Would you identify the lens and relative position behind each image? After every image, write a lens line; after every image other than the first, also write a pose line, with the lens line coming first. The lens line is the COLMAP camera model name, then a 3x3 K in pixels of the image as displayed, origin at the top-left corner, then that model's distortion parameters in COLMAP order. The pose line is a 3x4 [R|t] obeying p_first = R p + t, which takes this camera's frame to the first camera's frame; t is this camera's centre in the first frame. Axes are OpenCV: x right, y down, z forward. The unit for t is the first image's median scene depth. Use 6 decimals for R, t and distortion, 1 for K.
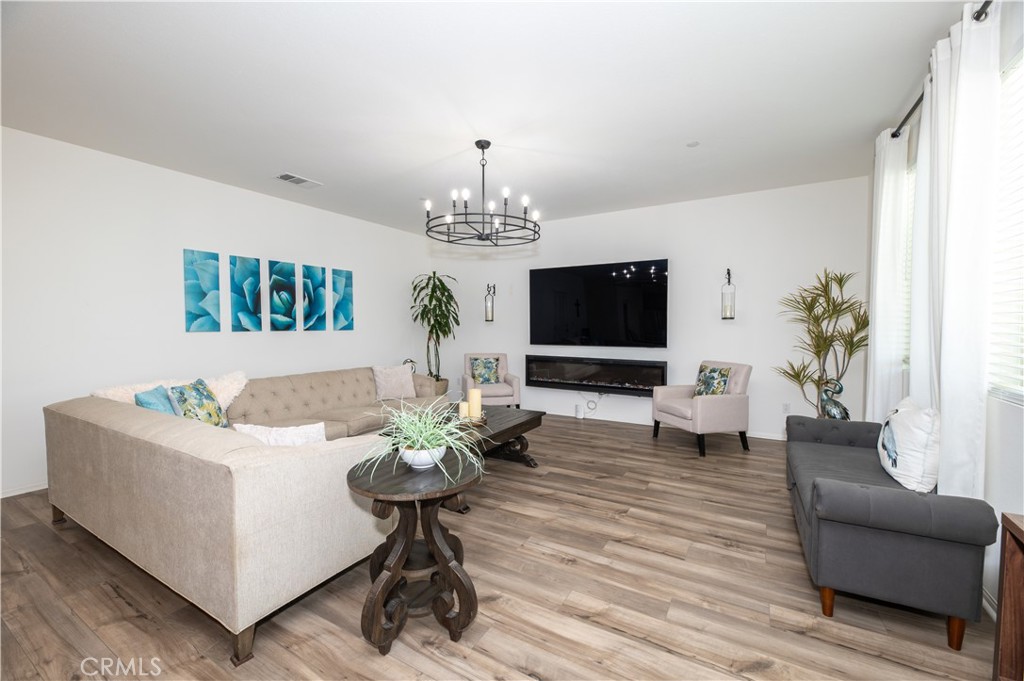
lens RADIAL K [[412.5, 0, 514.7], [0, 412.5, 339.3], [0, 0, 1]] dist [-0.001585, -0.000020]
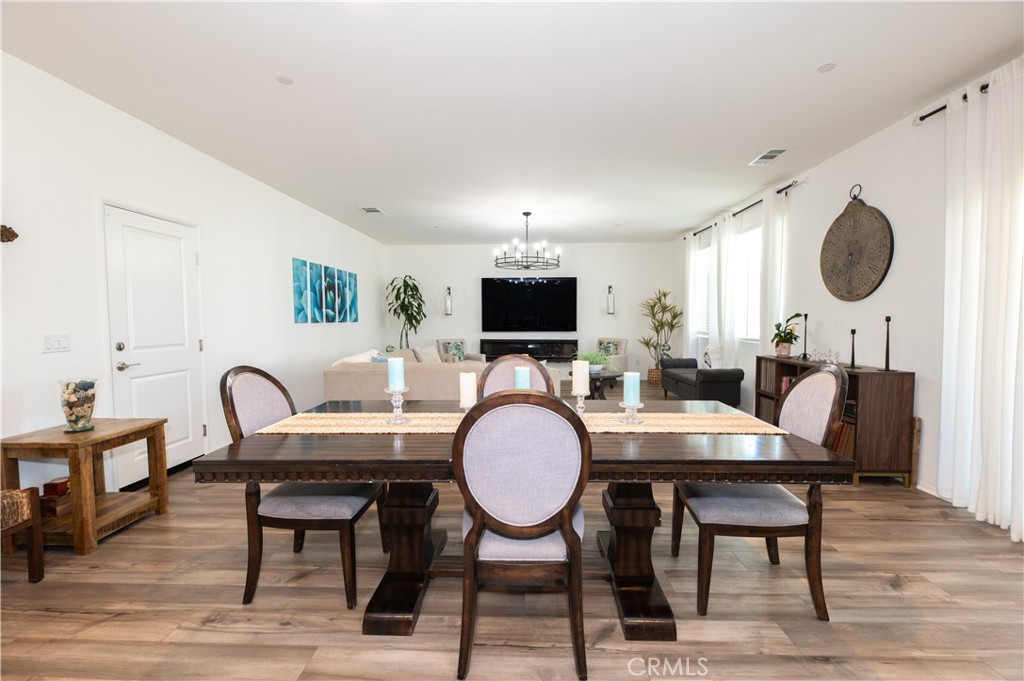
lens RADIAL K [[412.5, 0, 510.3], [0, 412.5, 338.1], [0, 0, 1]] dist [-0.001585, -0.000020]
pose [[0.887942, -0.024524, 0.459301, -0.704681], [0.019959, 0.999691, 0.014793, 0.020092], [-0.459522, -0.003968, 0.888157, -0.385610]]
